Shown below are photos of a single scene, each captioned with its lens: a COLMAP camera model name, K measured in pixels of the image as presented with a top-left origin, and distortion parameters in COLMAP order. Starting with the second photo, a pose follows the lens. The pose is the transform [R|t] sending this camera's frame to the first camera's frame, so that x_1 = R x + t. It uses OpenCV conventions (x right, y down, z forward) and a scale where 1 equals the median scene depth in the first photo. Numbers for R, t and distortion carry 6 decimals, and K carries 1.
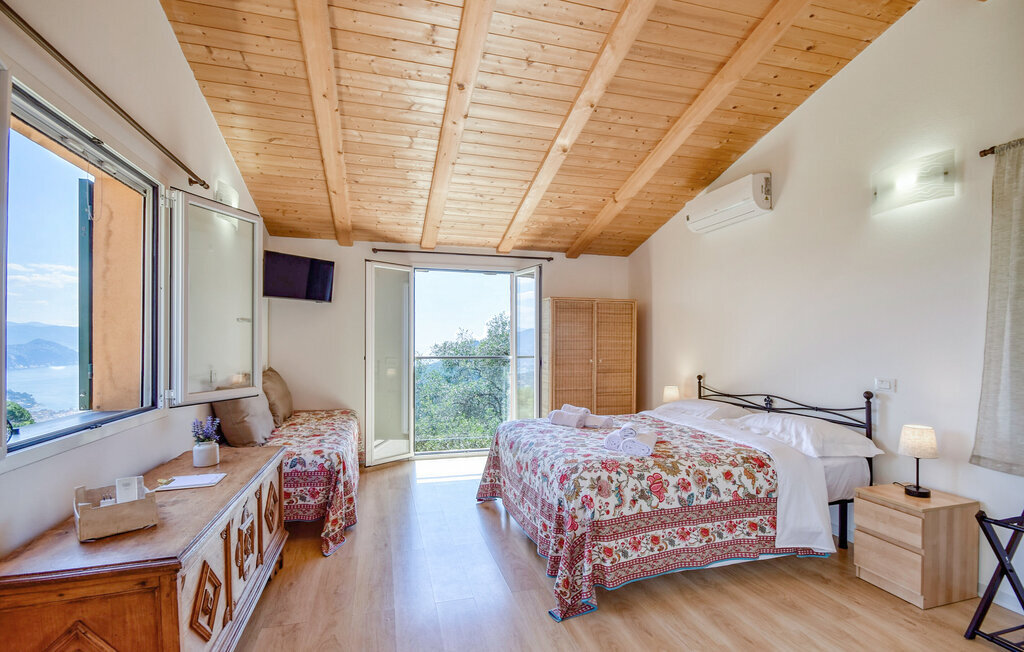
lens RADIAL K [[484.1, 0, 516.6], [0, 484.1, 340.6], [0, 0, 1]] dist [-0.000877, -0.000486]
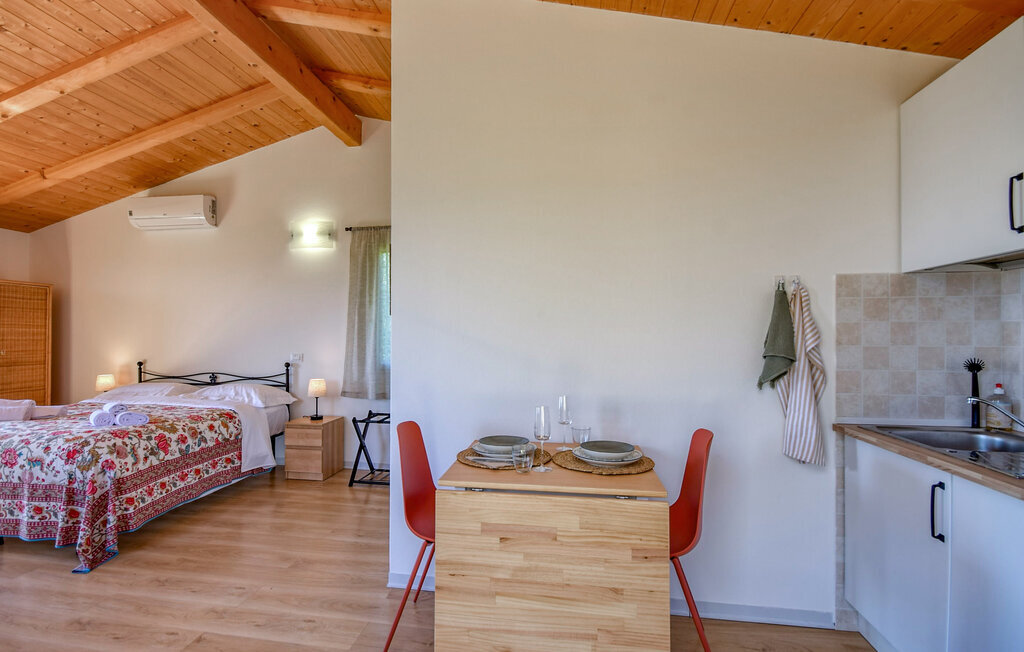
lens RADIAL K [[499.9, 0, 480.3], [0, 499.9, 329.0], [0, 0, 1]] dist [-0.001128, -0.000401]
pose [[0.452755, 0.010827, 0.891569, -0.472993], [-0.002835, 0.999939, -0.010703, 0.015796], [-0.891630, 0.002319, 0.452758, -0.305602]]
